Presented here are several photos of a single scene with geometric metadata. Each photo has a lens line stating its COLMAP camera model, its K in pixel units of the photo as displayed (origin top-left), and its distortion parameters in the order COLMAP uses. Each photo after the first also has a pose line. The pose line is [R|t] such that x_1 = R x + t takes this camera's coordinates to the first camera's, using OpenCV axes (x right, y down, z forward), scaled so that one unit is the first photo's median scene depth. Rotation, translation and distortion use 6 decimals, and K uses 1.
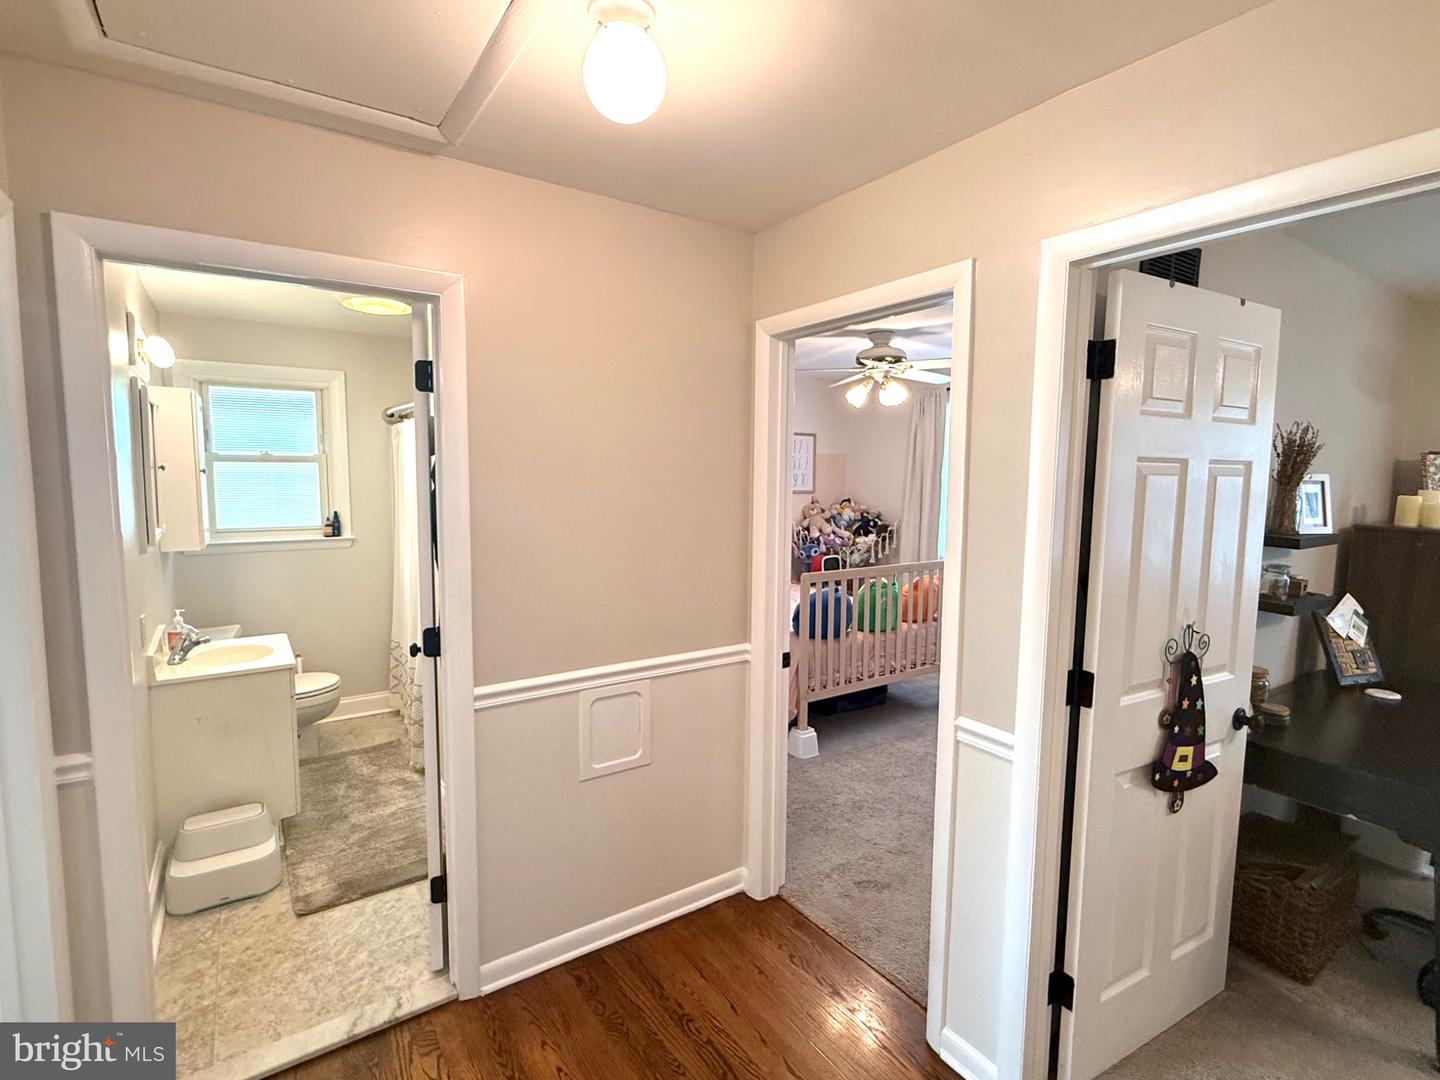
lens RADIAL K [[701.9, 0, 717.1], [0, 701.9, 537.8], [0, 0, 1]] dist [0.001747, 0.000178]
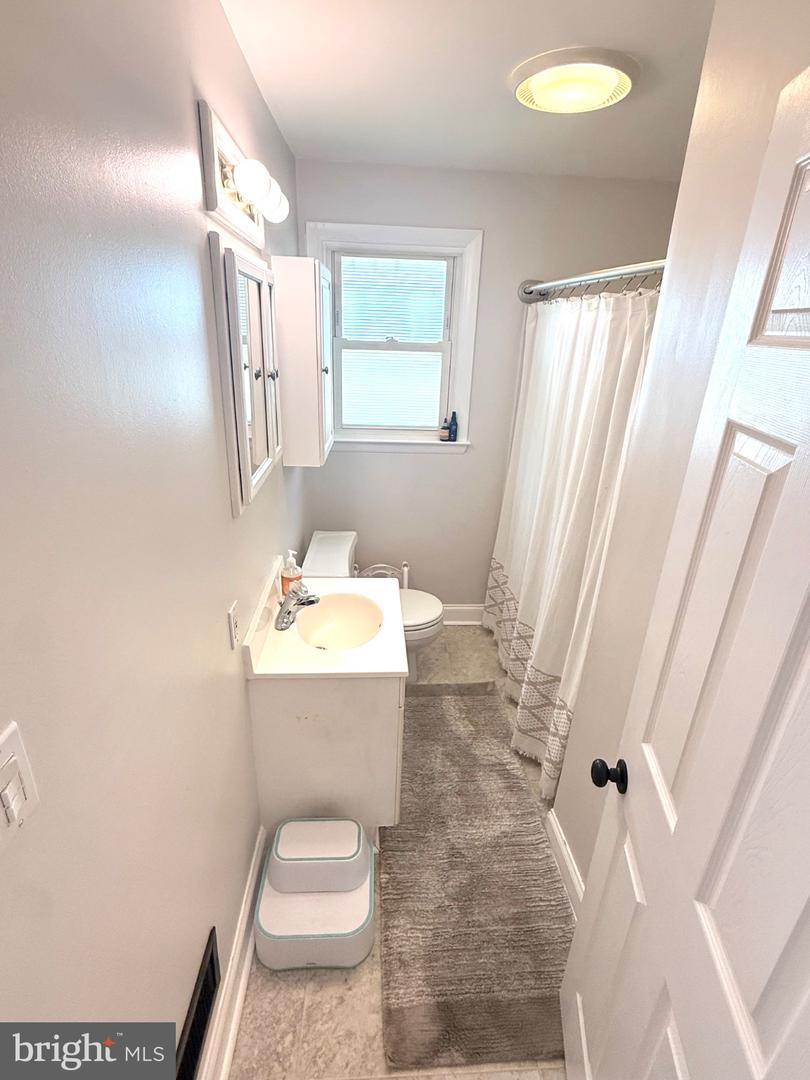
lens RADIAL K [[526.4, 0, 405.0], [0, 526.4, 540.0], [0, 0, 1]] dist [0.001747, 0.000178]
pose [[0.857306, 0.213489, -0.468453, -0.312199], [-0.076339, 0.952619, 0.294432, -0.090604], [0.509115, -0.216657, 0.832984, 0.477056]]
